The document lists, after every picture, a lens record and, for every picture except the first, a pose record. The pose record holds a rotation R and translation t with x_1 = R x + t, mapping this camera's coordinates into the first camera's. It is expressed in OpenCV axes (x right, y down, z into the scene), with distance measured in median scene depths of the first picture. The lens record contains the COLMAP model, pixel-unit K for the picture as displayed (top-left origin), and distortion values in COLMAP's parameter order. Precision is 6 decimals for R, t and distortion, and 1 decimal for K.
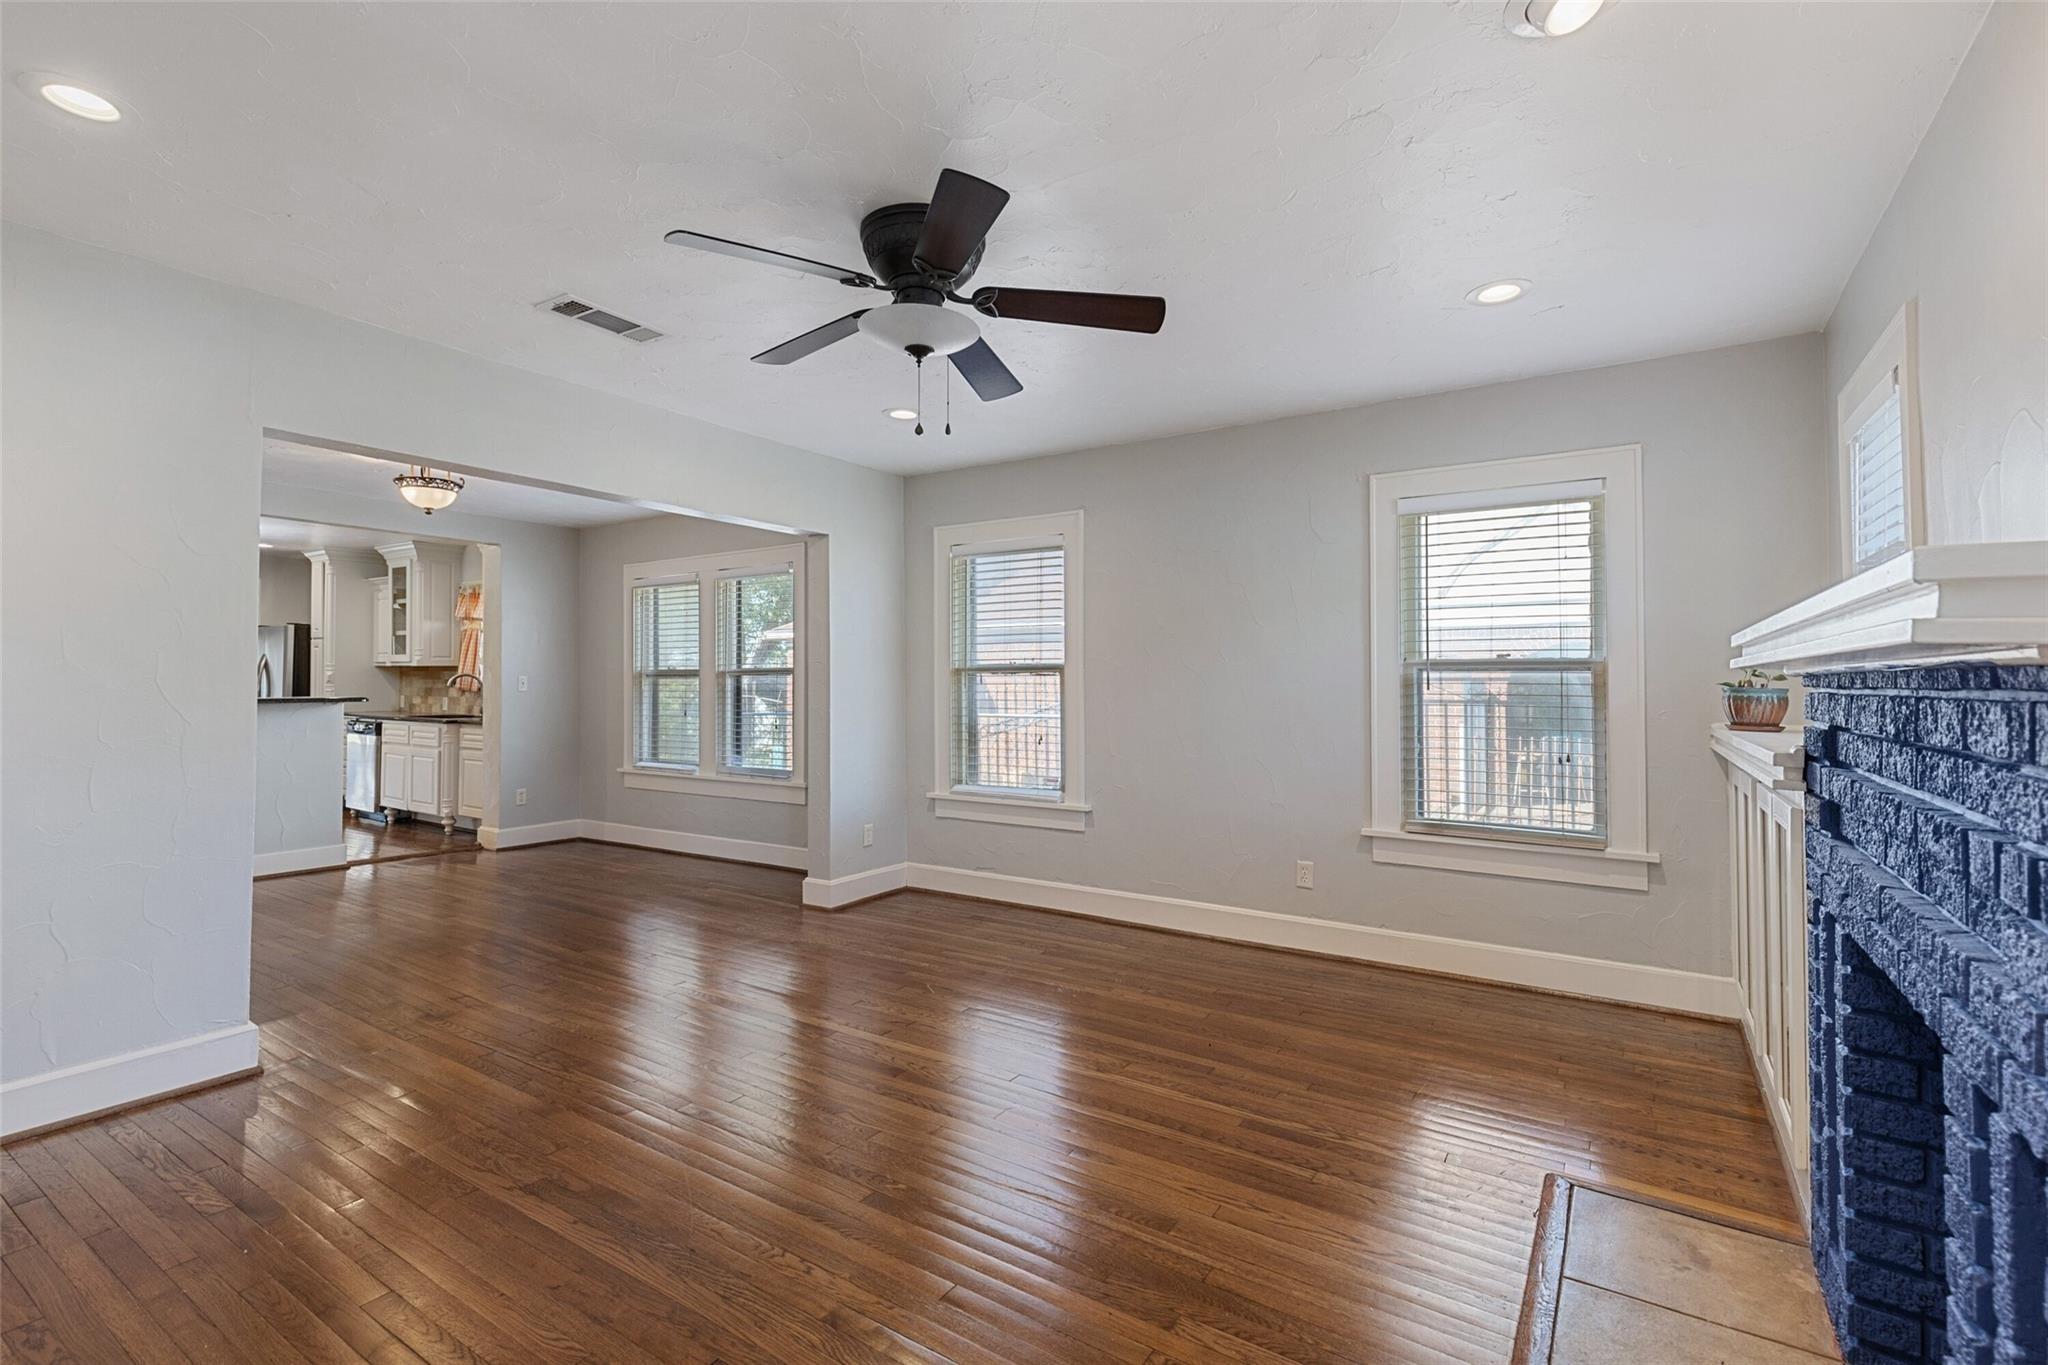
lens RADIAL K [[926.0, 0, 1032.9], [0, 926.0, 672.9], [0, 0, 1]] dist [0.006330, -0.000573]
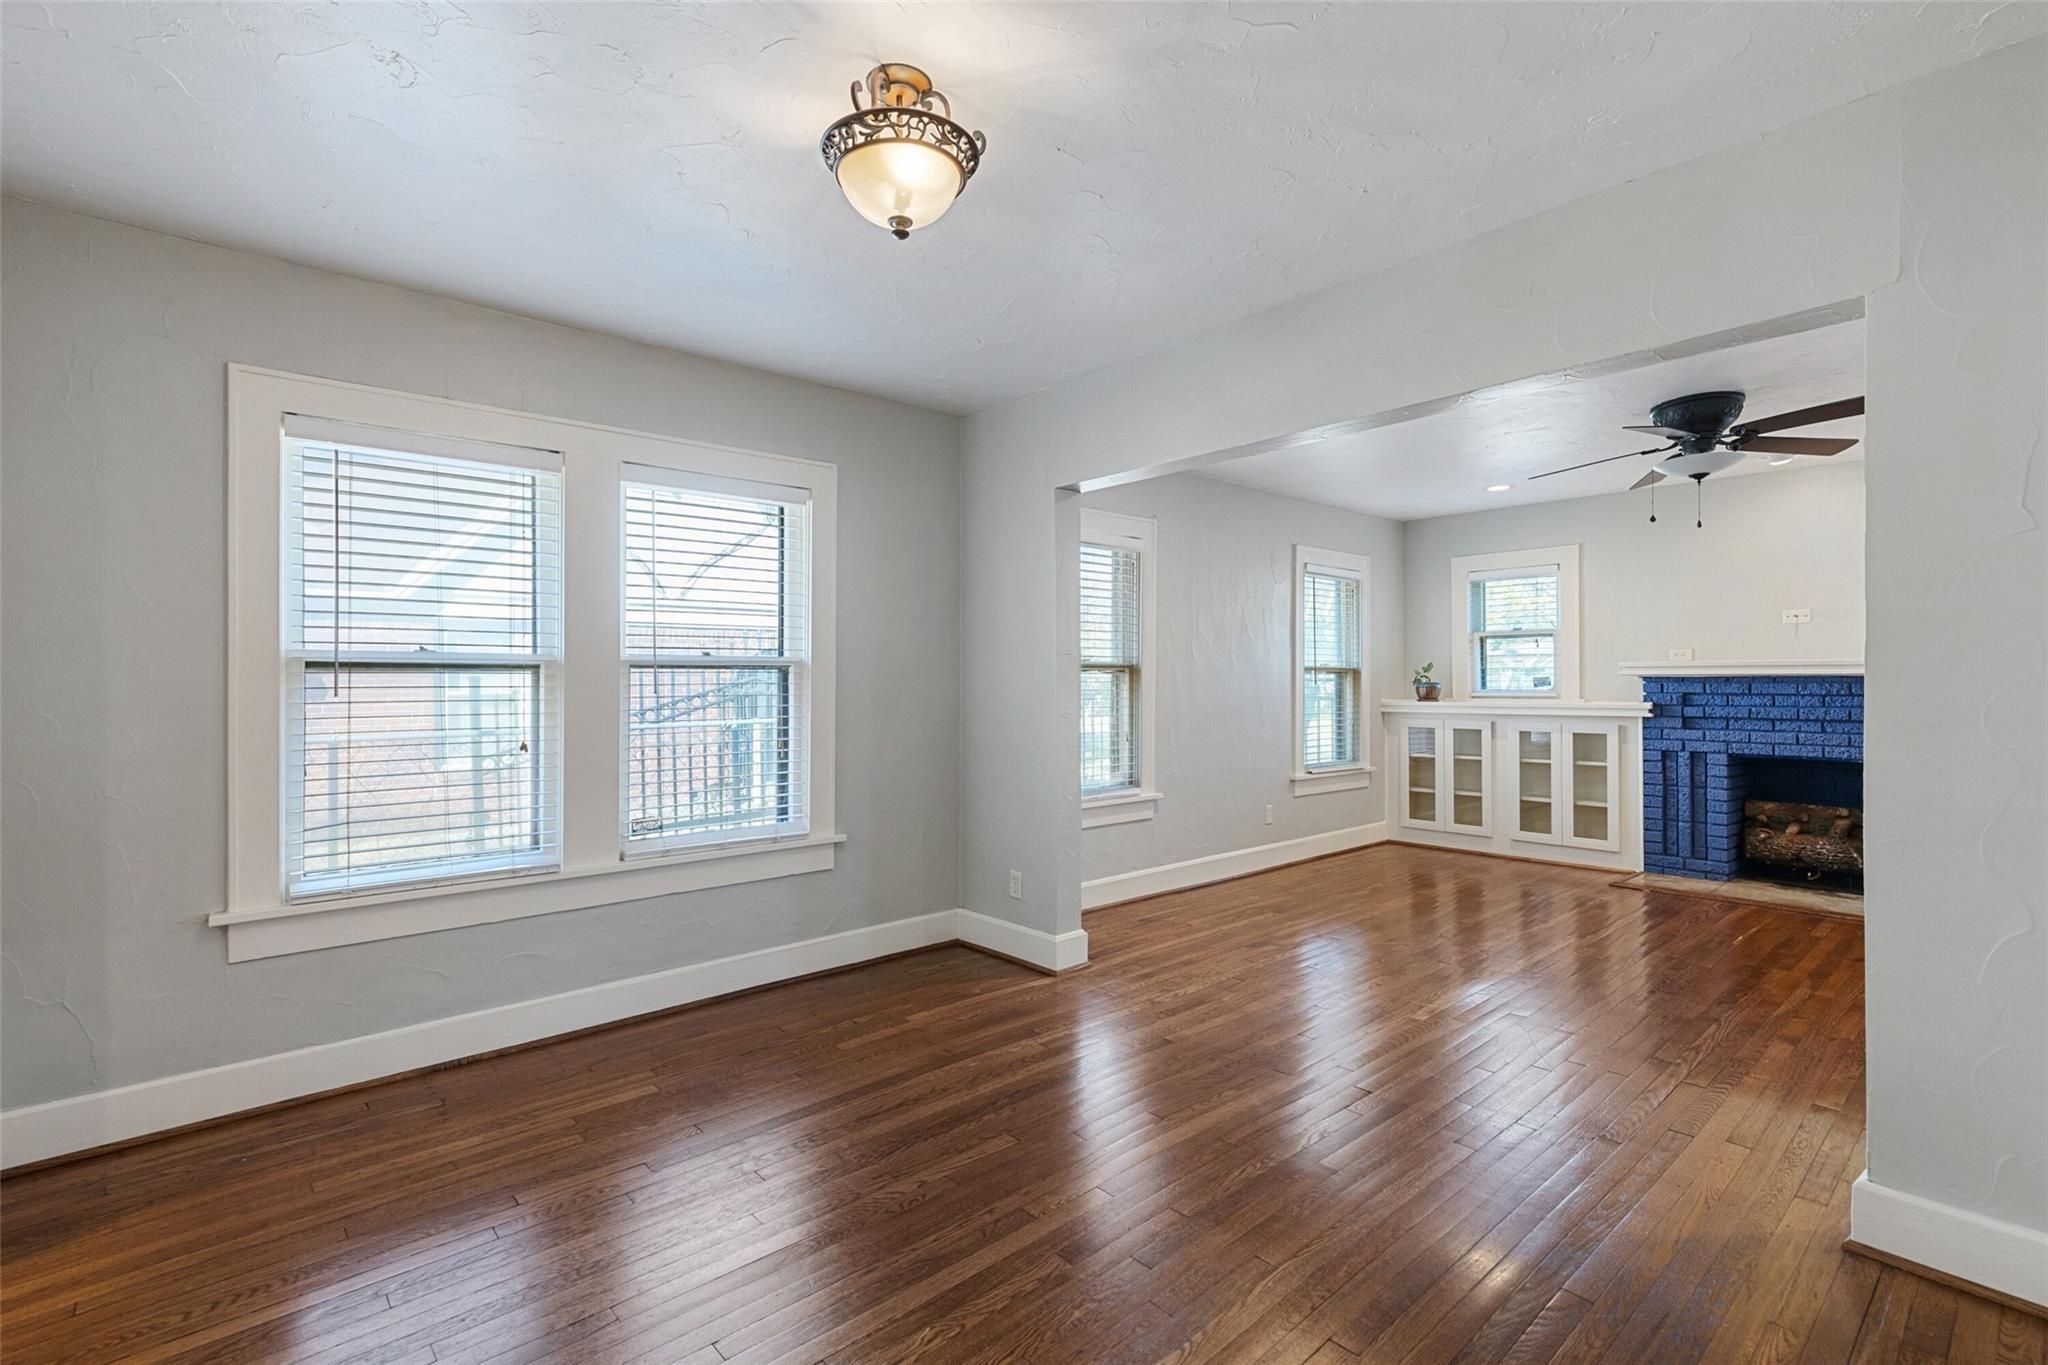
lens RADIAL K [[926.0, 0, 1014.1], [0, 926.0, 670.4], [0, 0, 1]] dist [0.006330, -0.000573]
pose [[0.273436, 0.009298, 0.961845, -0.716359], [-0.008577, 0.999937, -0.007228, 0.005962], [-0.961852, -0.006273, 0.273499, 0.600283]]
